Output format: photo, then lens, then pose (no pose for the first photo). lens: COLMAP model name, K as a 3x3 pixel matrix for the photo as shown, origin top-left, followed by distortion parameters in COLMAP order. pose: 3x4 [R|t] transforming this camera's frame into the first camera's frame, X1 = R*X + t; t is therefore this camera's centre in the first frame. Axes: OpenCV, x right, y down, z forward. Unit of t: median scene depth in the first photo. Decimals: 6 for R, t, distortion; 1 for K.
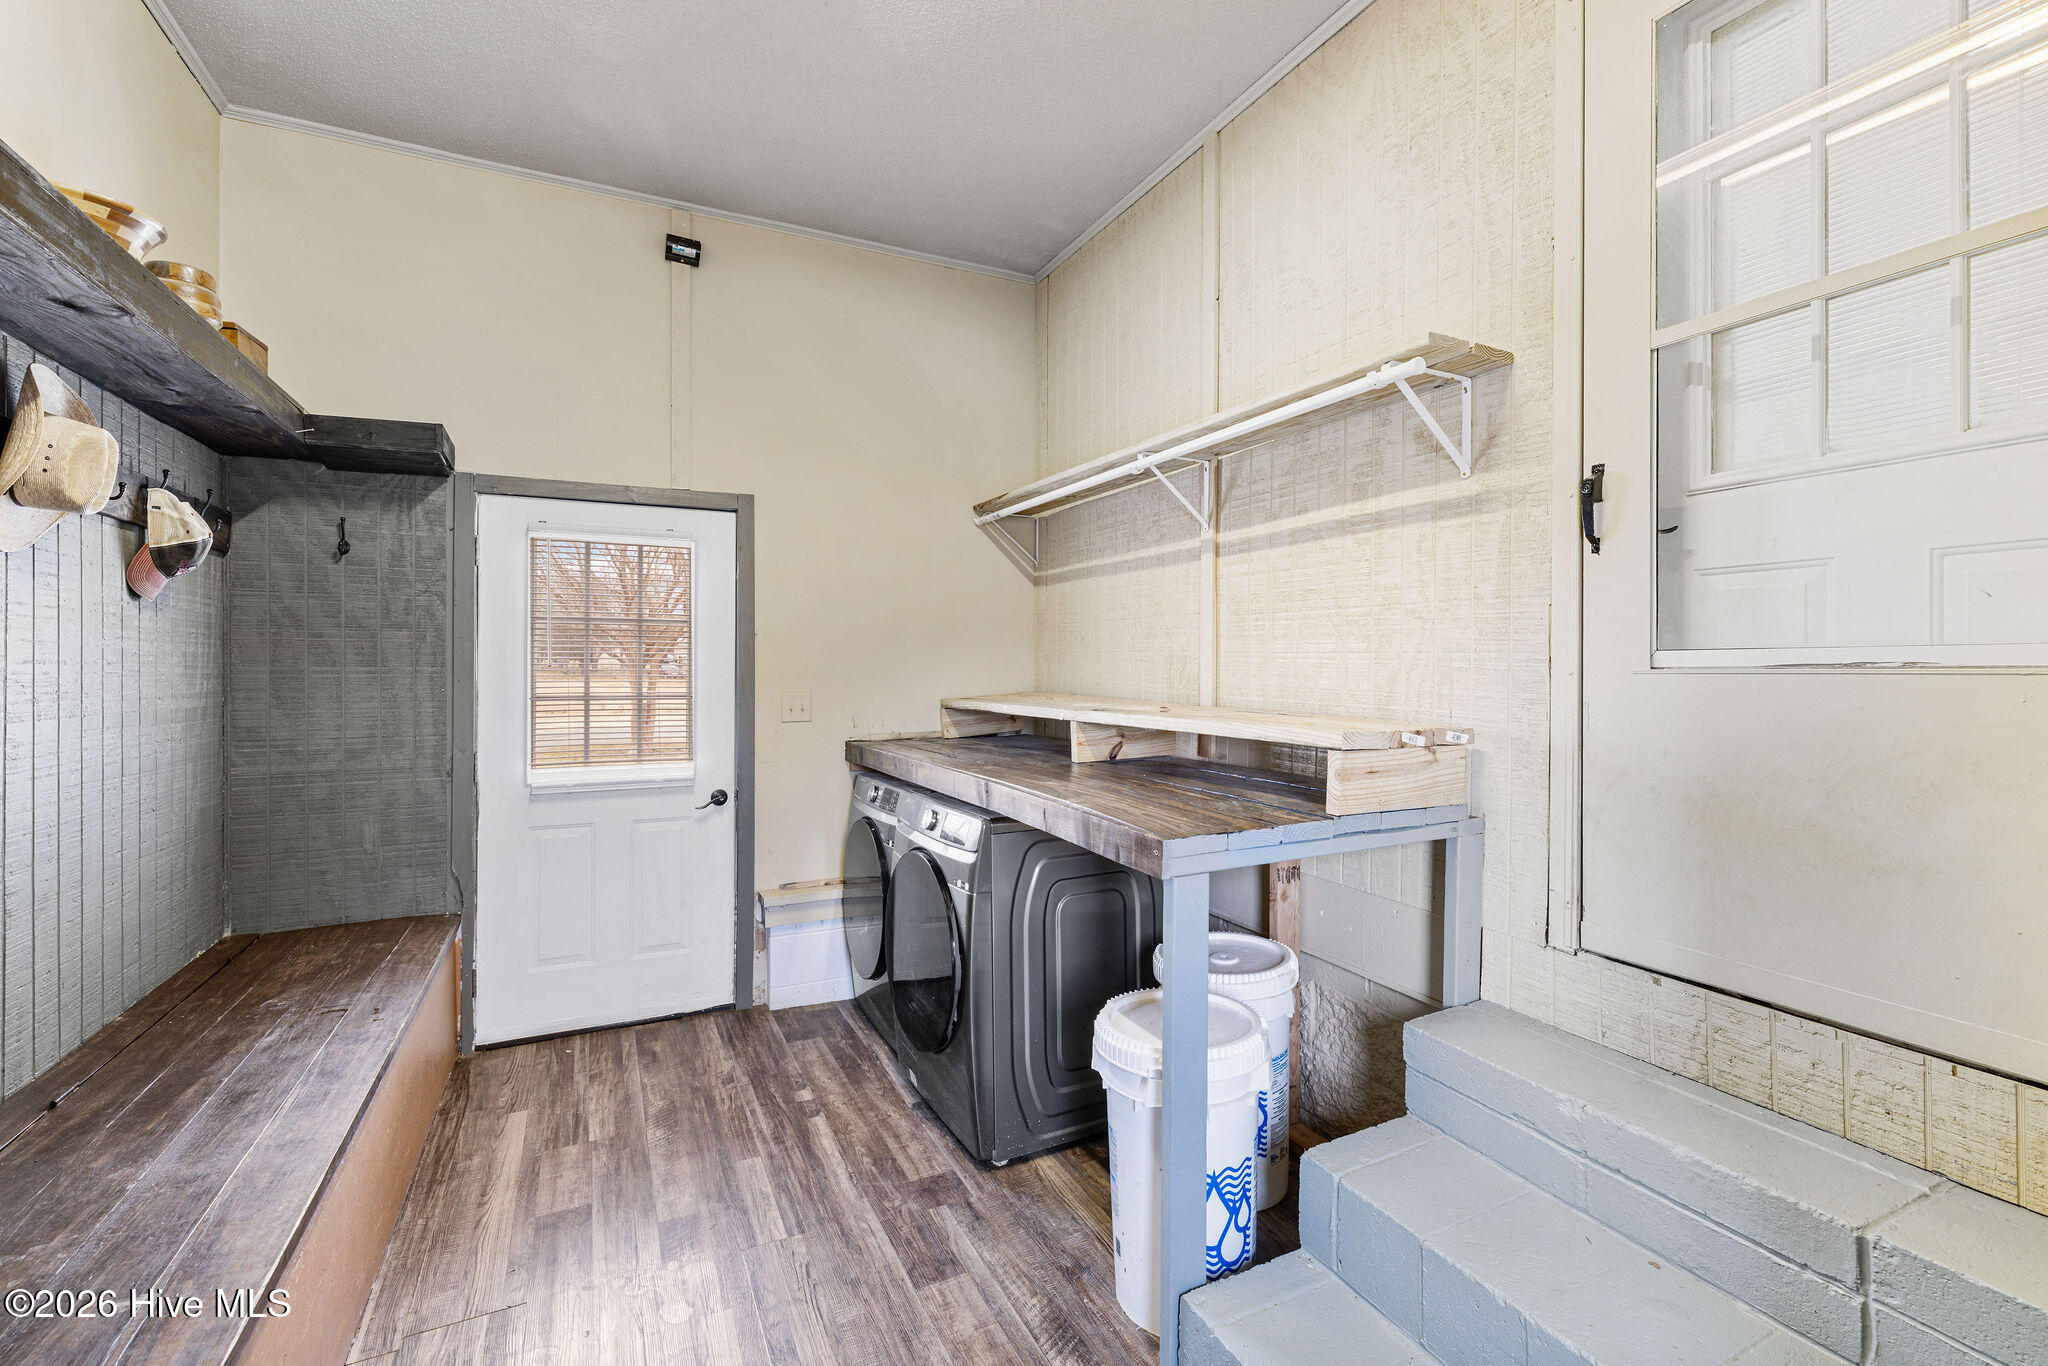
lens RADIAL K [[892.5, 0, 1025.4], [0, 892.5, 662.8], [0, 0, 1]] dist [-0.001127, 0.000709]
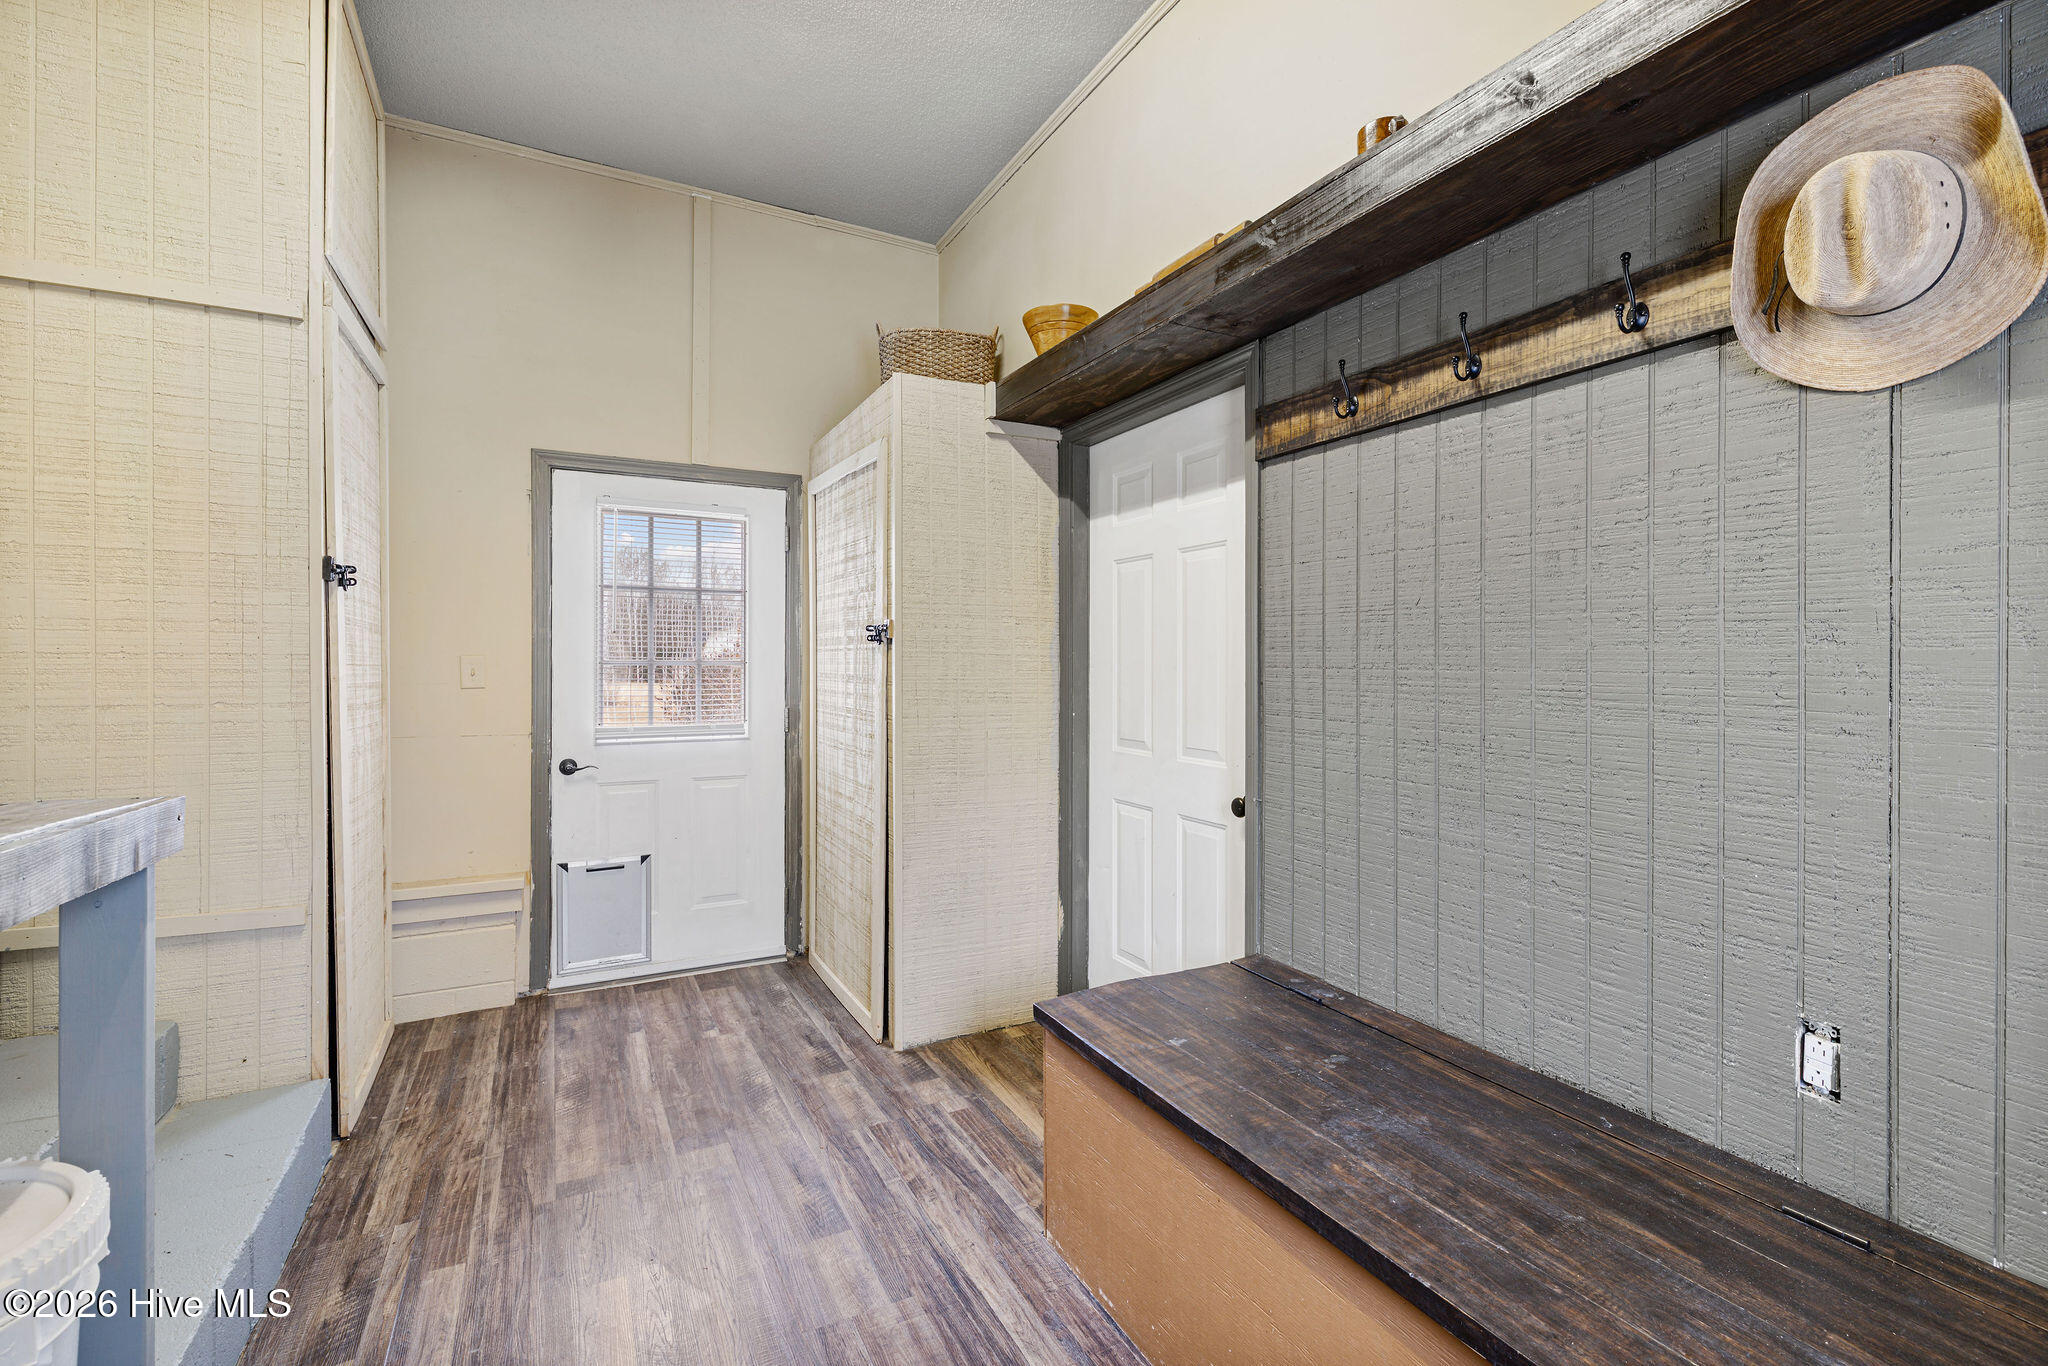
lens RADIAL K [[892.5, 0, 1025.4], [0, 892.5, 662.8], [0, 0, 1]] dist [-0.001127, 0.000709]
pose [[-0.999506, -0.002653, -0.031326, -0.313687], [-0.002661, 0.999996, 0.000214, 0.052367], [0.031325, 0.000298, -0.999509, 1.055888]]
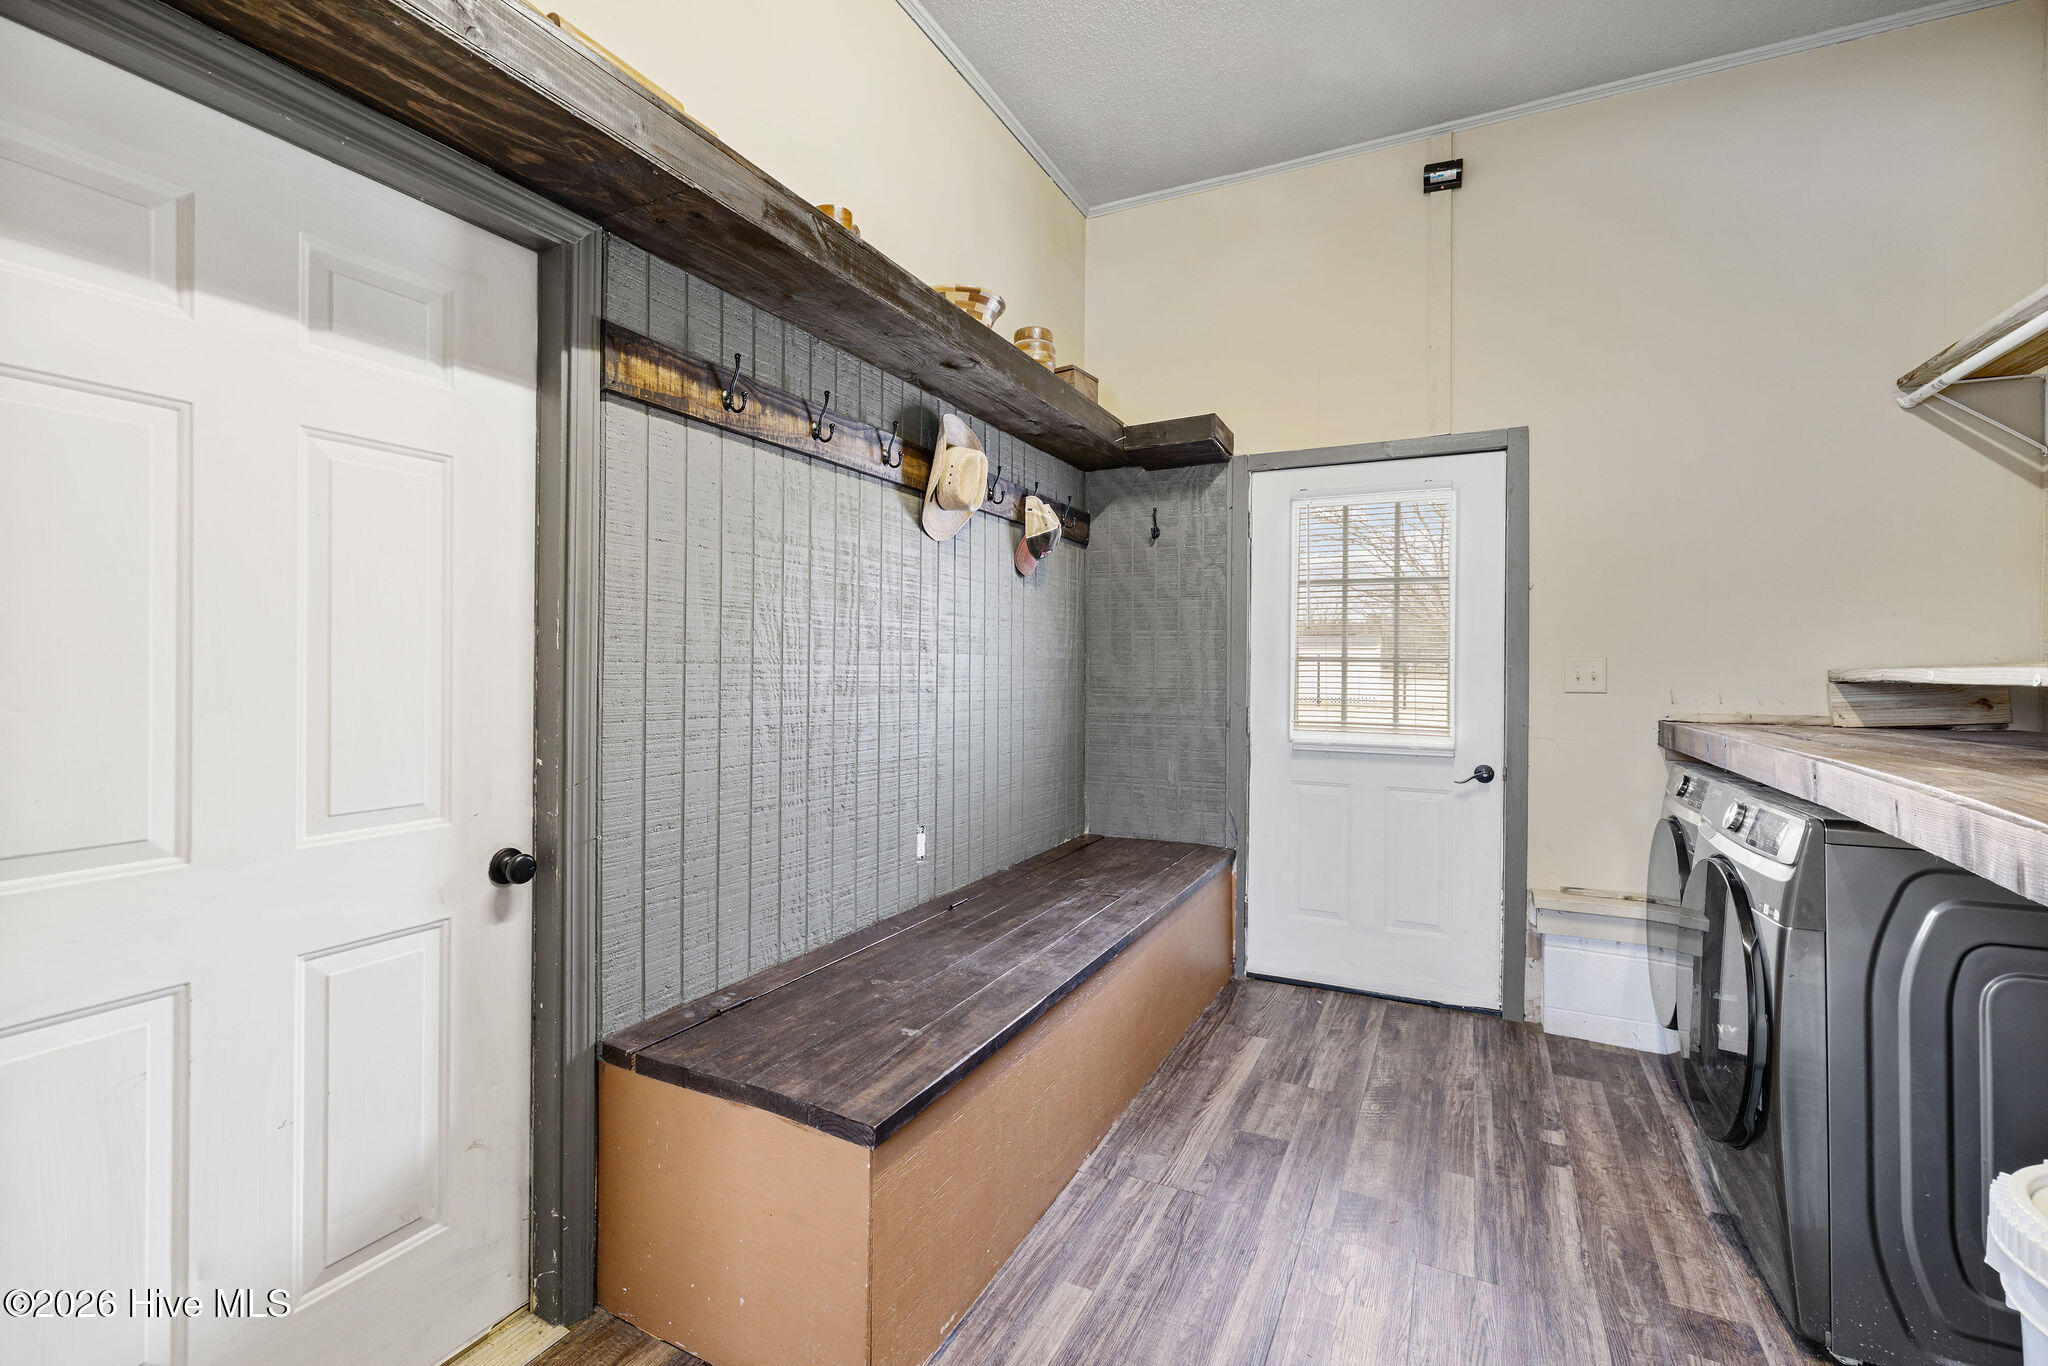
lens RADIAL K [[892.5, 0, 1025.4], [0, 892.5, 662.8], [0, 0, 1]] dist [-0.001127, 0.000709]
pose [[0.606499, 0.001686, -0.795083, 0.109066], [-0.005600, 0.999982, -0.002152, 0.056382], [0.795065, 0.005758, 0.606497, 0.121684]]
